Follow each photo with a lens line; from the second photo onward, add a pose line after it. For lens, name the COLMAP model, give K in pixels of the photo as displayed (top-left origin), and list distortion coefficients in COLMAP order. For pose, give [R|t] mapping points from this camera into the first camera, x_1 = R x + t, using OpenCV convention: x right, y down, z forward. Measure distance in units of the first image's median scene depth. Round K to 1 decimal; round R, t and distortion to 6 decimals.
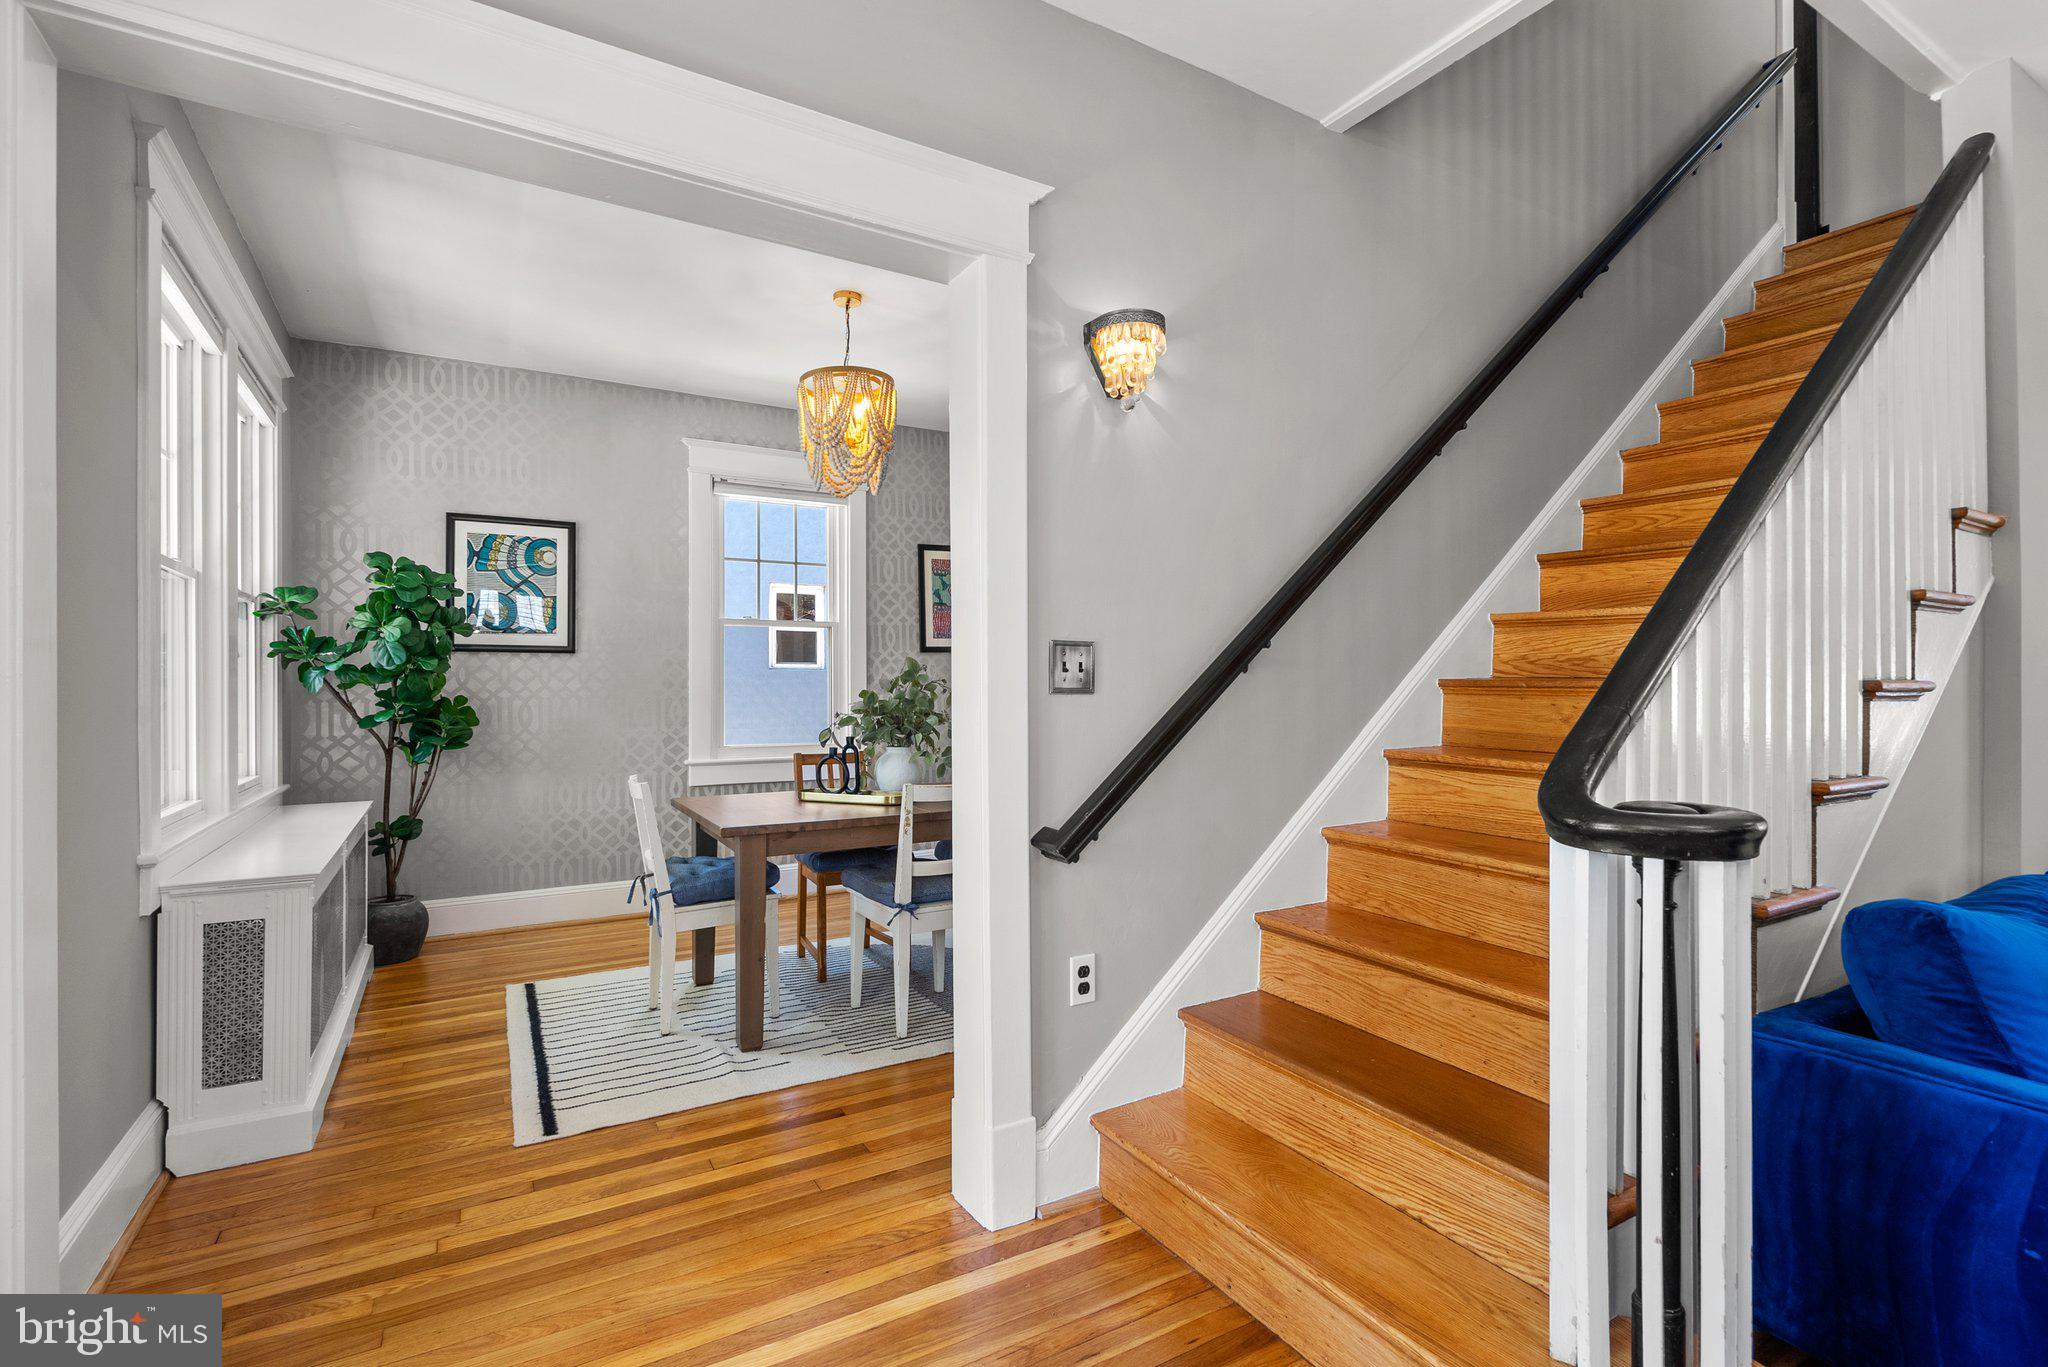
lens RADIAL K [[945.8, 0, 1013.9], [0, 945.8, 673.9], [0, 0, 1]] dist [-0.004672, 0.000559]
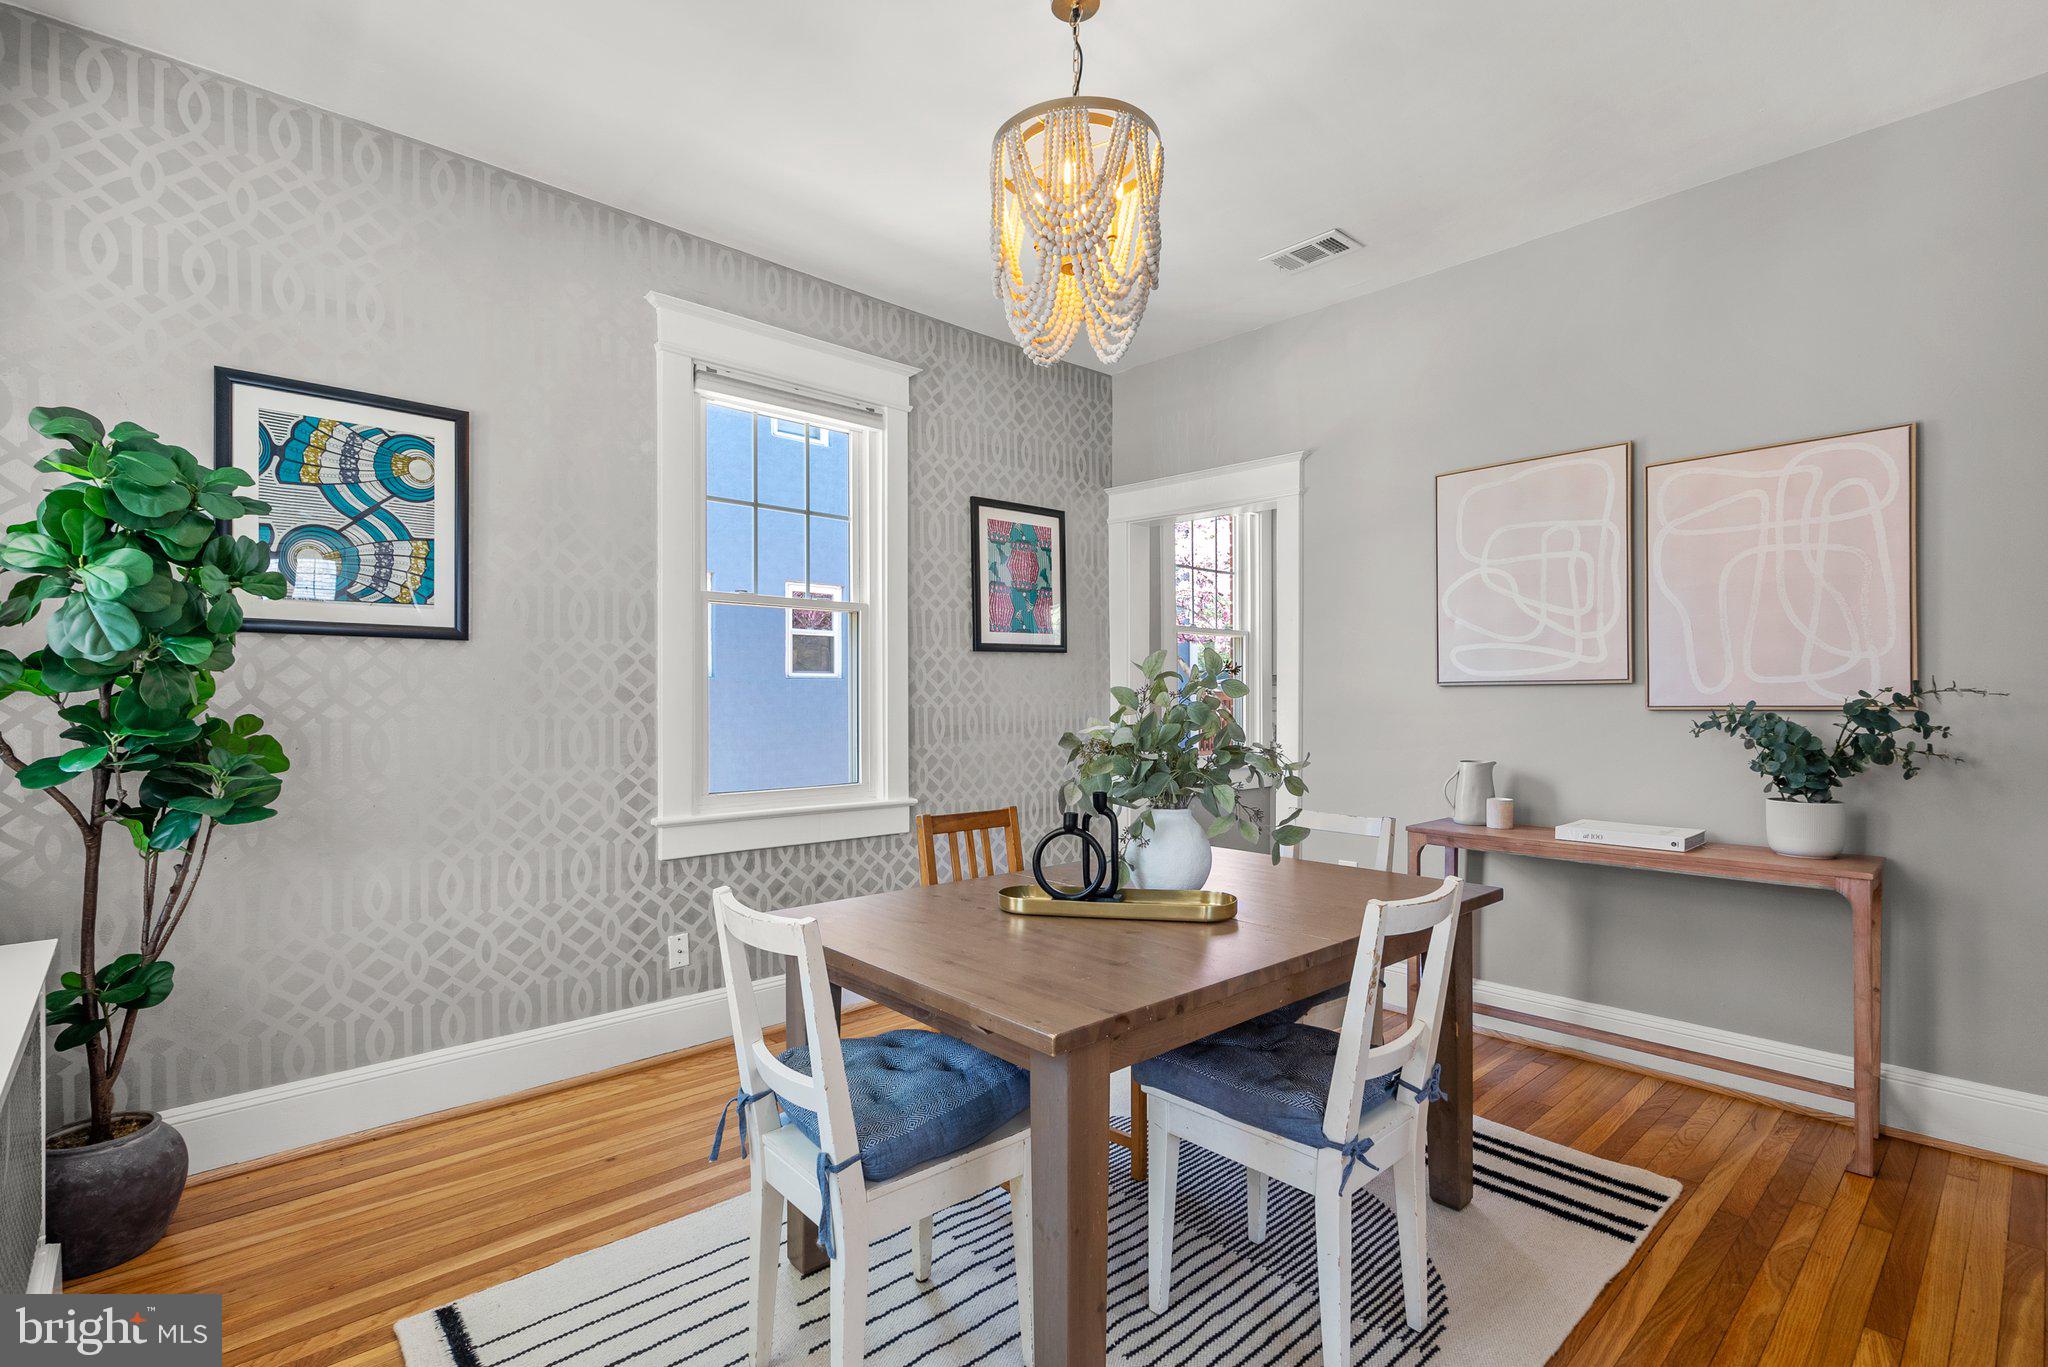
lens RADIAL K [[945.8, 0, 1019.2], [0, 945.8, 699.9], [0, 0, 1]] dist [-0.004672, 0.000559]
pose [[0.977160, 0.003254, 0.212478, -0.289423], [-0.006423, 0.999878, 0.014225, 0.004340], [-0.212406, -0.015265, 0.977062, 0.411021]]
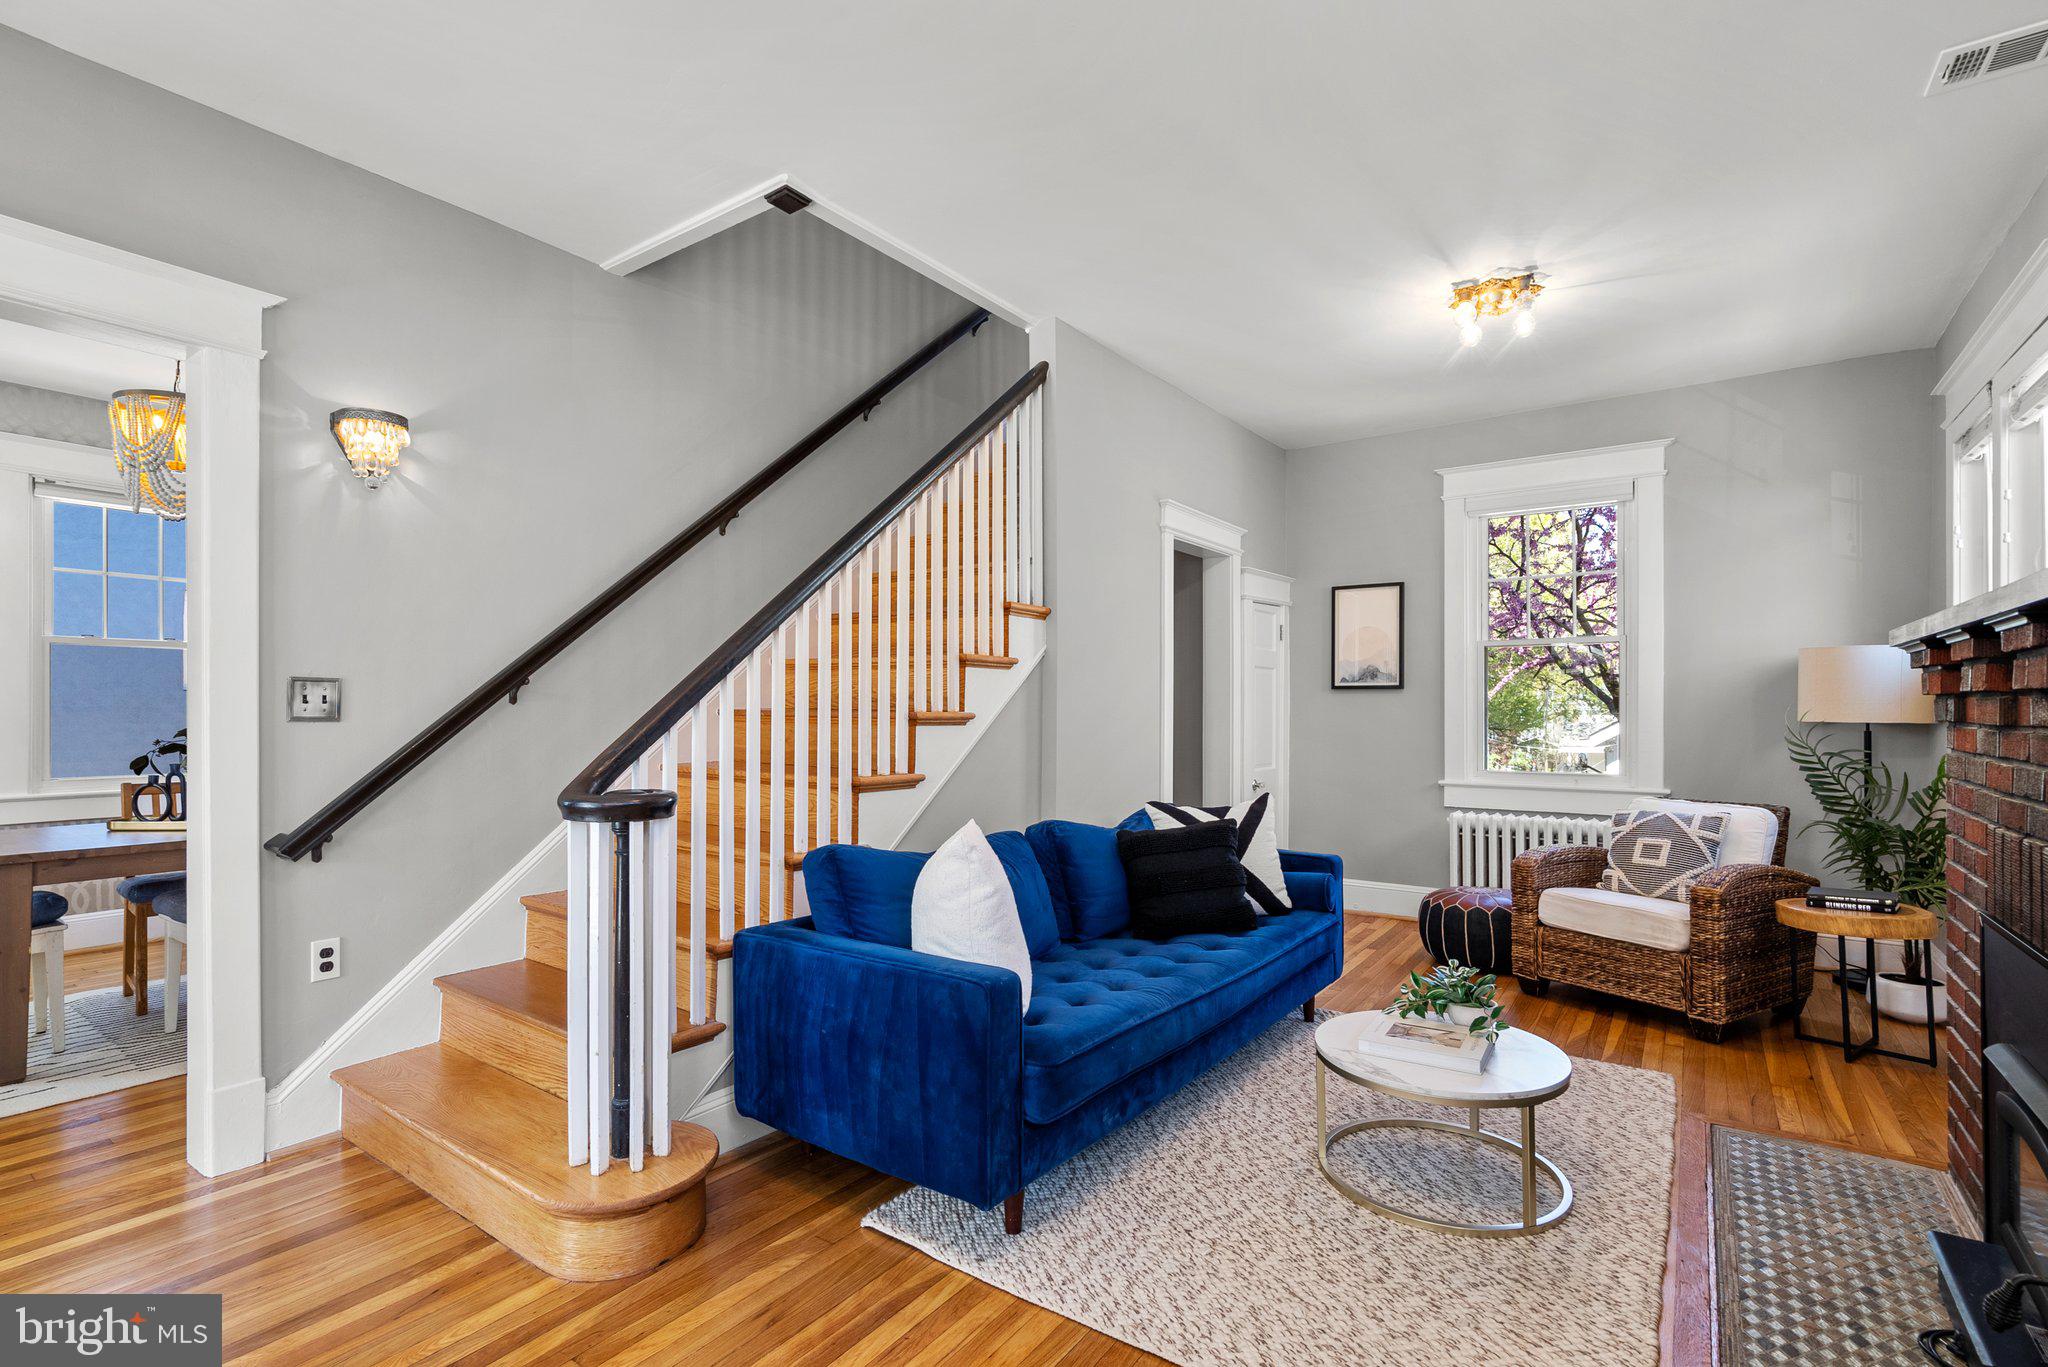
lens RADIAL K [[945.8, 0, 1019.5], [0, 945.8, 701.2], [0, 0, 1]] dist [-0.004672, 0.000559]
pose [[0.910155, 0.005879, 0.414227, 0.193121], [-0.007556, 0.999969, 0.002411, -0.007257], [-0.414200, -0.005324, 0.910171, -0.231625]]
